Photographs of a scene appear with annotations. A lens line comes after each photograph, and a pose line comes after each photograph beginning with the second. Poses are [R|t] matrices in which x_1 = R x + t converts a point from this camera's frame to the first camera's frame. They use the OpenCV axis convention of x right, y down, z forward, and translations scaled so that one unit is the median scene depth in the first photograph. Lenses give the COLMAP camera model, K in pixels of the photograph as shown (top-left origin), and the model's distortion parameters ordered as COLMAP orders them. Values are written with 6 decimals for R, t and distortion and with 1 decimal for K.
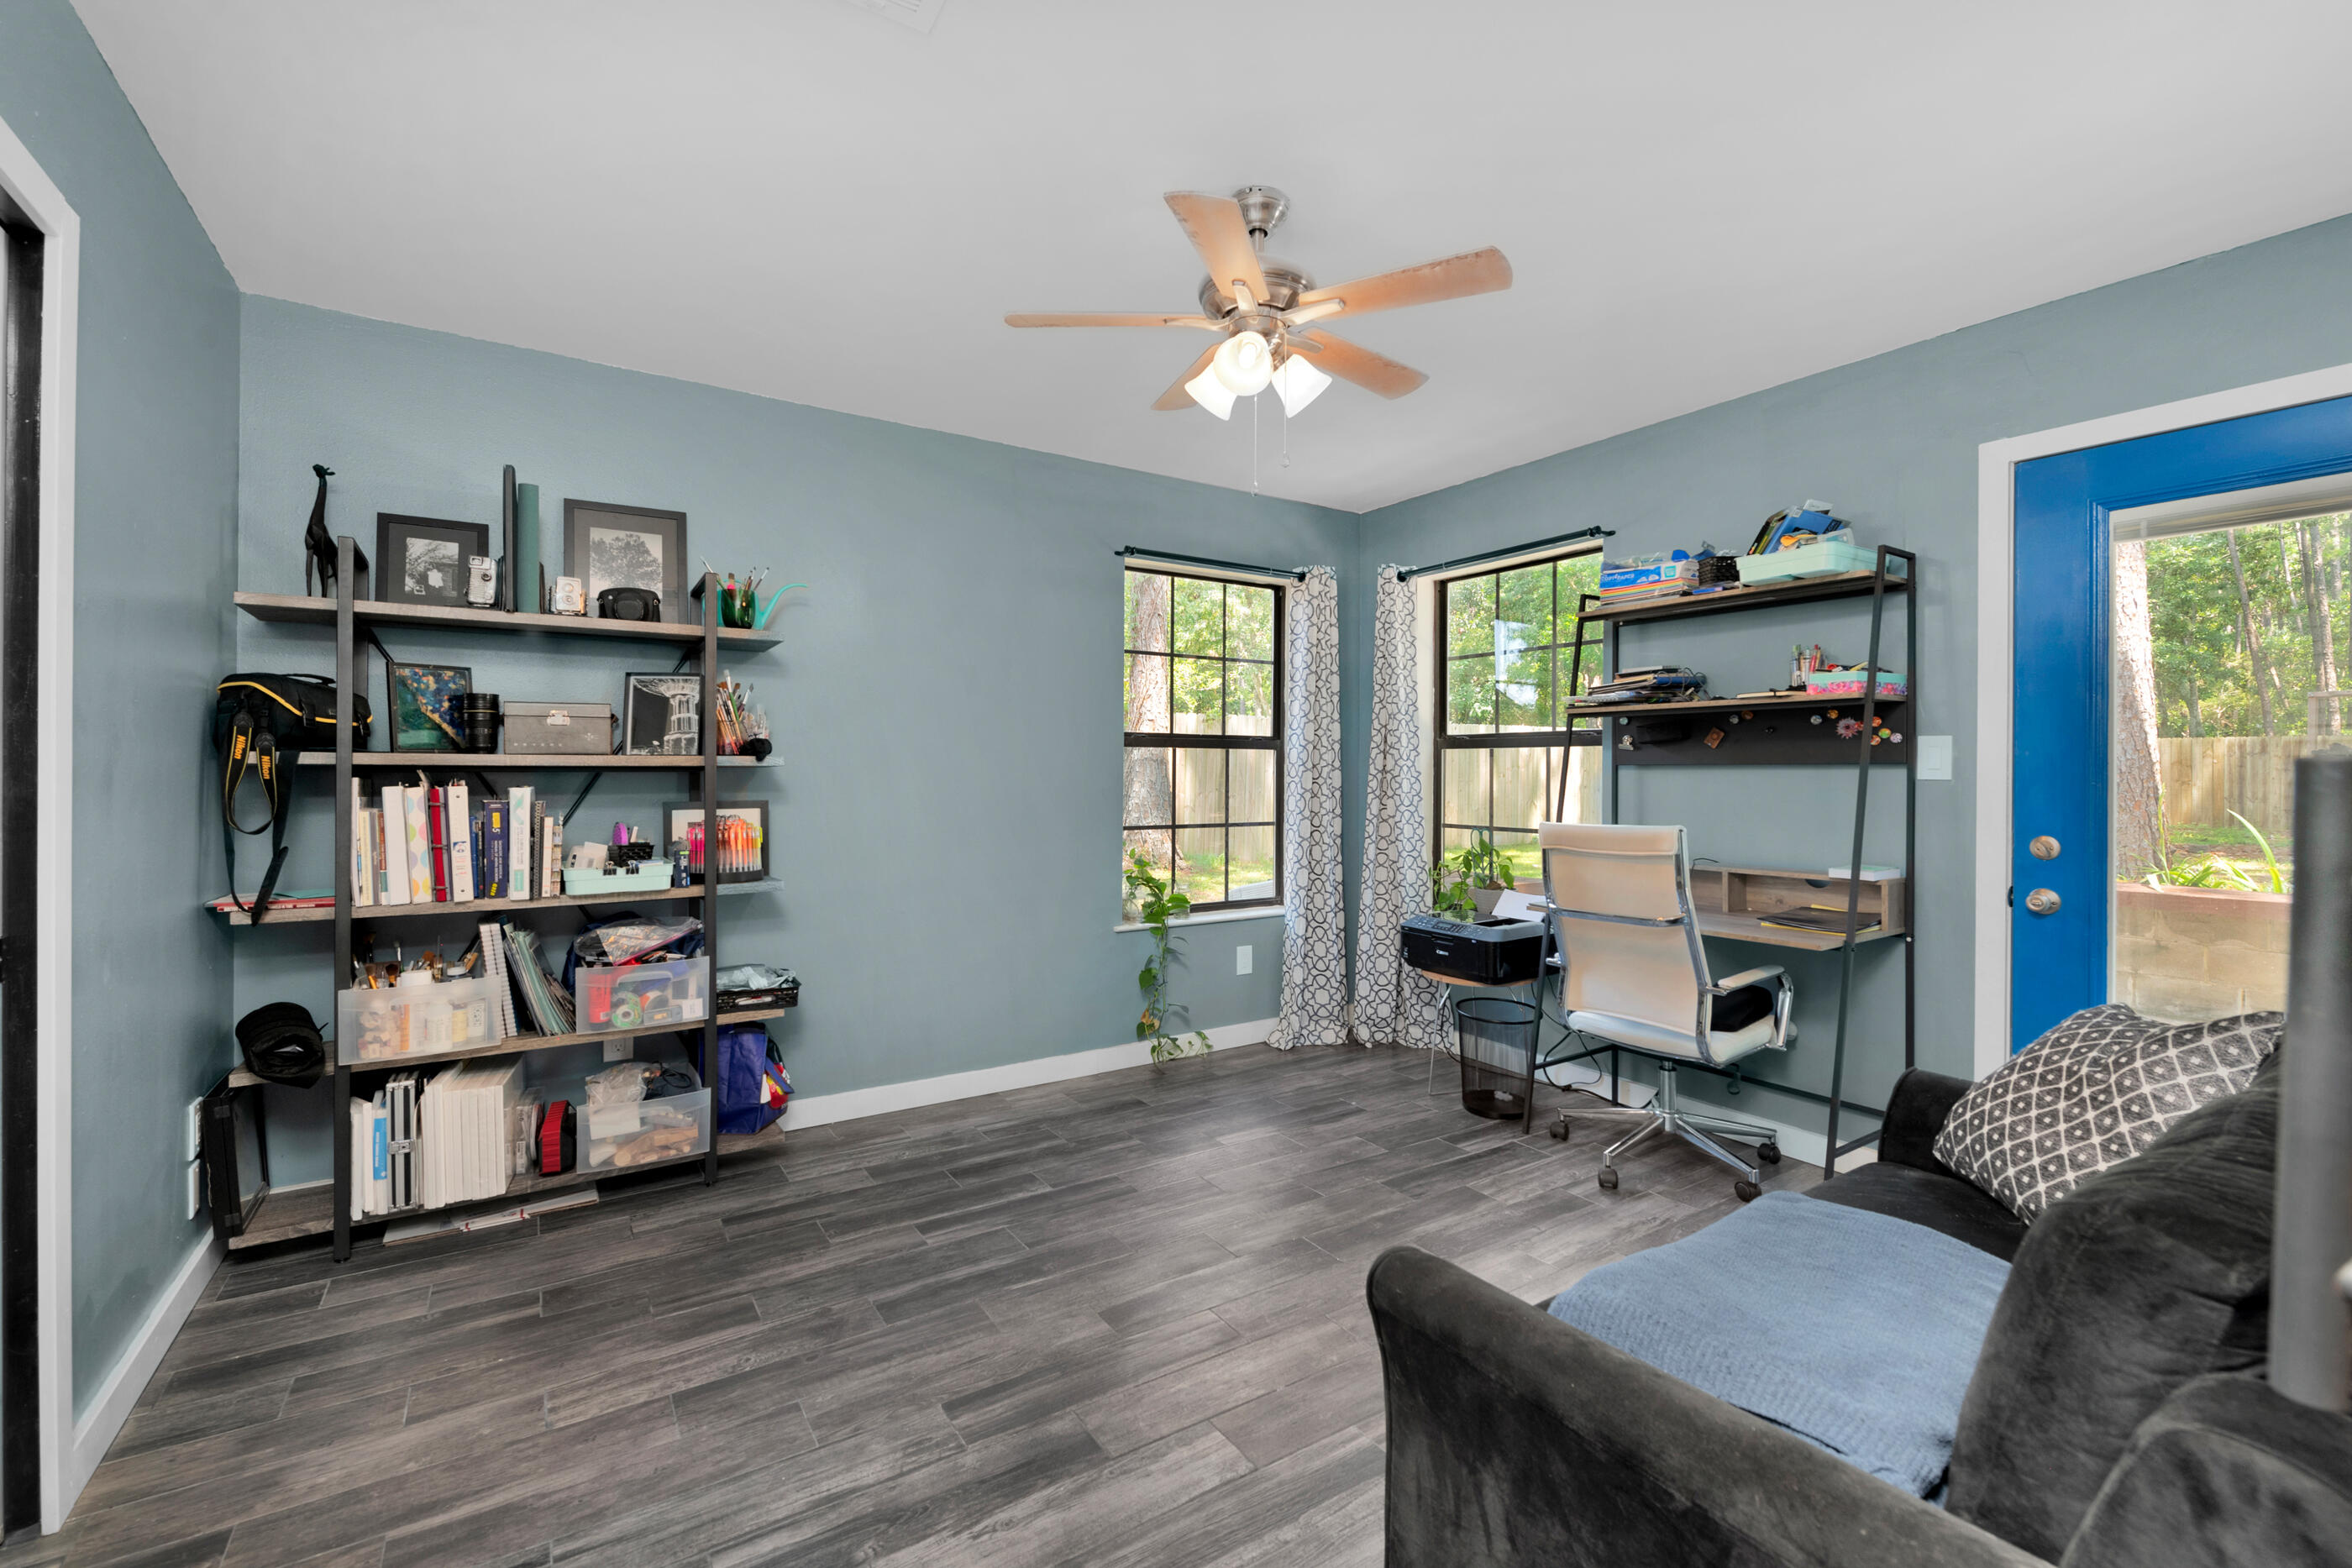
lens RADIAL K [[977.5, 0, 1221.6], [0, 977.5, 771.7], [0, 0, 1]] dist [-0.003909, -0.002705]
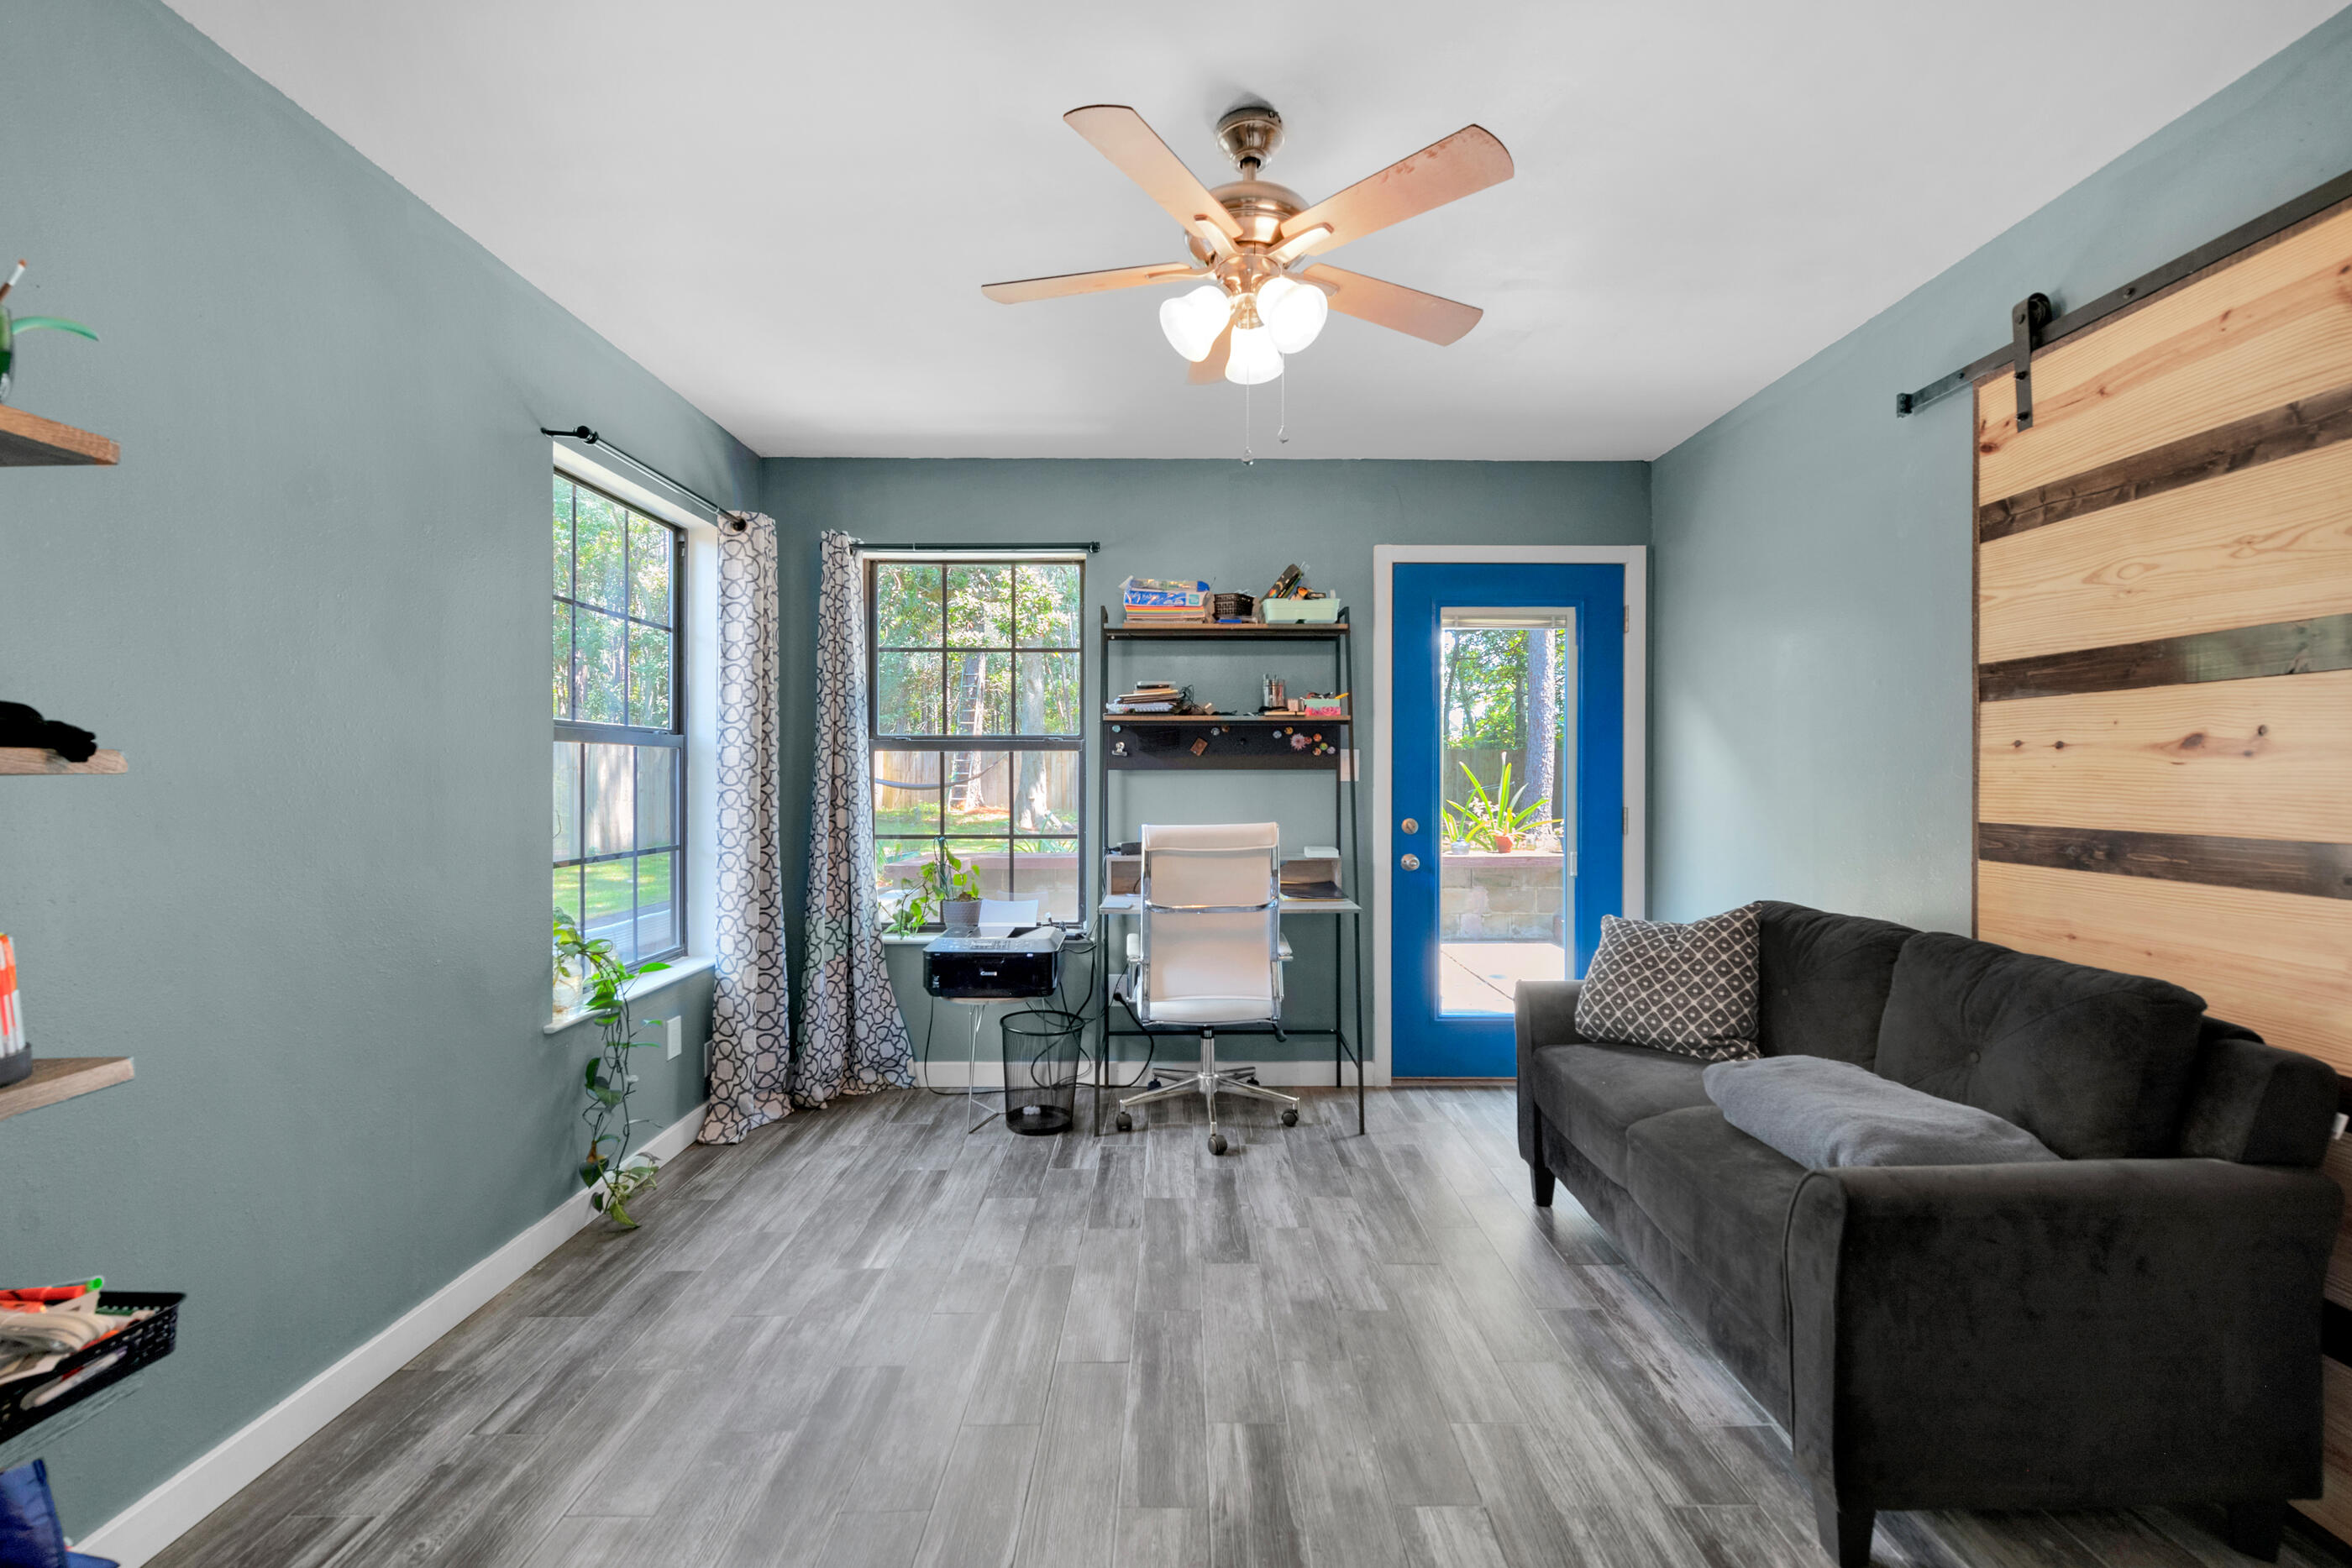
lens RADIAL K [[977.5, 0, 1181.1], [0, 977.5, 779.3], [0, 0, 1]] dist [-0.003909, -0.002705]
pose [[0.557530, -0.008192, 0.830116, -0.488207], [0.001527, 0.999960, 0.008842, -0.006220], [-0.830155, -0.003662, 0.557520, 0.379242]]
